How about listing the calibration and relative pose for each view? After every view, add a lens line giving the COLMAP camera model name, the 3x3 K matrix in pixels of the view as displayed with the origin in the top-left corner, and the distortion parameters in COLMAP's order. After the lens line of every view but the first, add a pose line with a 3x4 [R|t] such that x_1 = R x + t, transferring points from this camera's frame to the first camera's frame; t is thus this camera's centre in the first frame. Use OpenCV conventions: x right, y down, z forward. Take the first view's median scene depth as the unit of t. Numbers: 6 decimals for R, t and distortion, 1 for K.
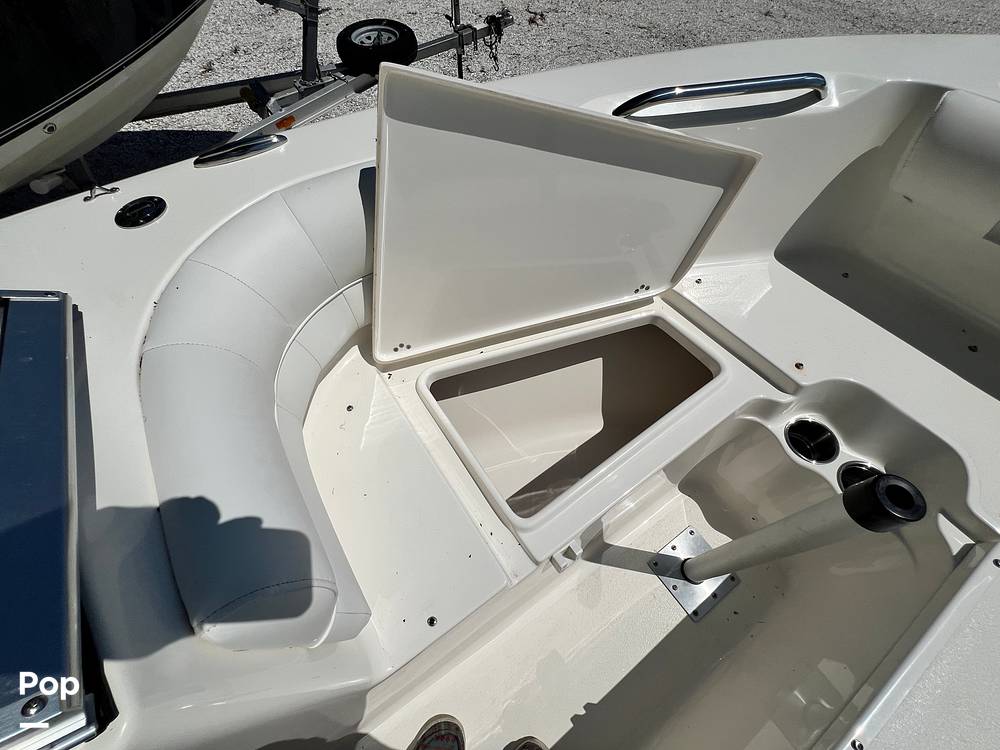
lens RADIAL K [[403.8, 0, 503.9], [0, 403.8, 376.4], [0, 0, 1]] dist [-0.002514, 0.000638]
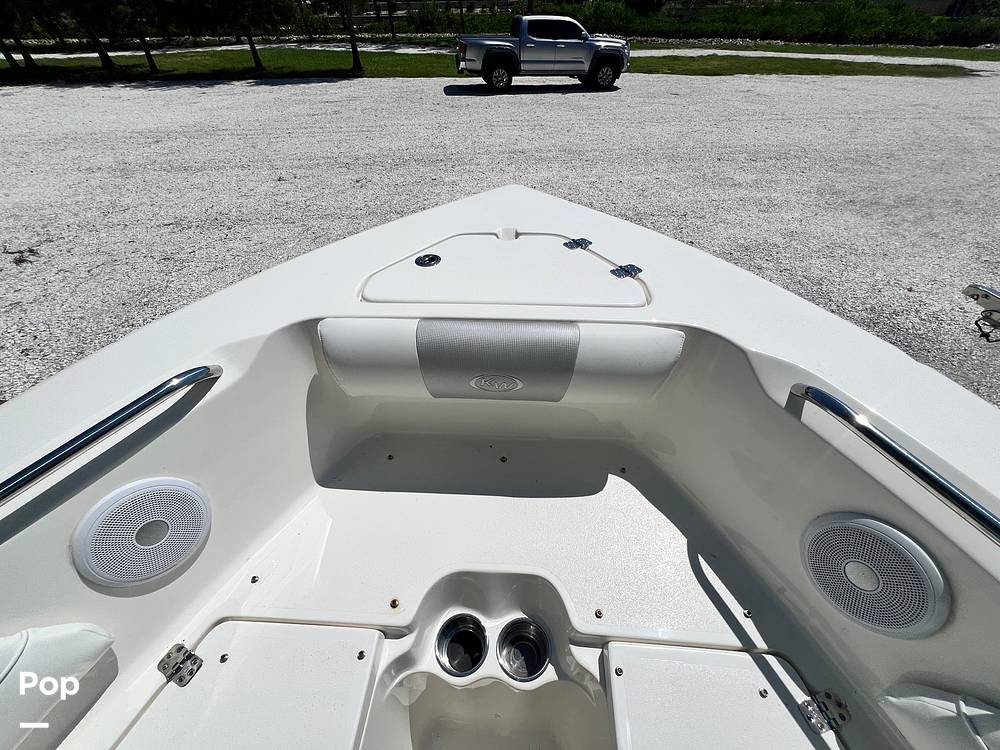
lens RADIAL K [[403.8, 0, 503.6], [0, 403.8, 377.2], [0, 0, 1]] dist [-0.002514, 0.000638]
pose [[0.625783, -0.540753, 0.562123, 0.614967], [0.660673, 0.750553, -0.013475, -0.218246], [-0.414616, 0.379812, 0.826944, -0.035398]]
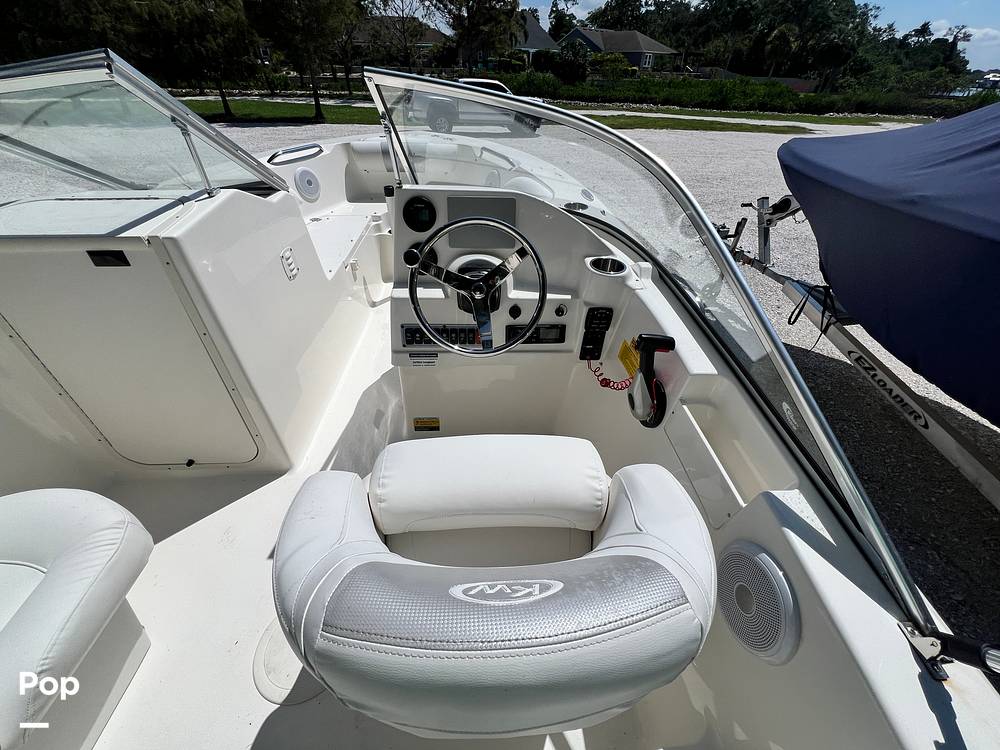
lens RADIAL K [[403.8, 0, 504.5], [0, 403.8, 377.4], [0, 0, 1]] dist [-0.002514, 0.000638]
pose [[0.543299, -0.504242, 0.671242, -1.394727], [0.693924, 0.719743, -0.020982, 1.567069], [-0.472542, 0.477190, 0.740941, -1.129942]]
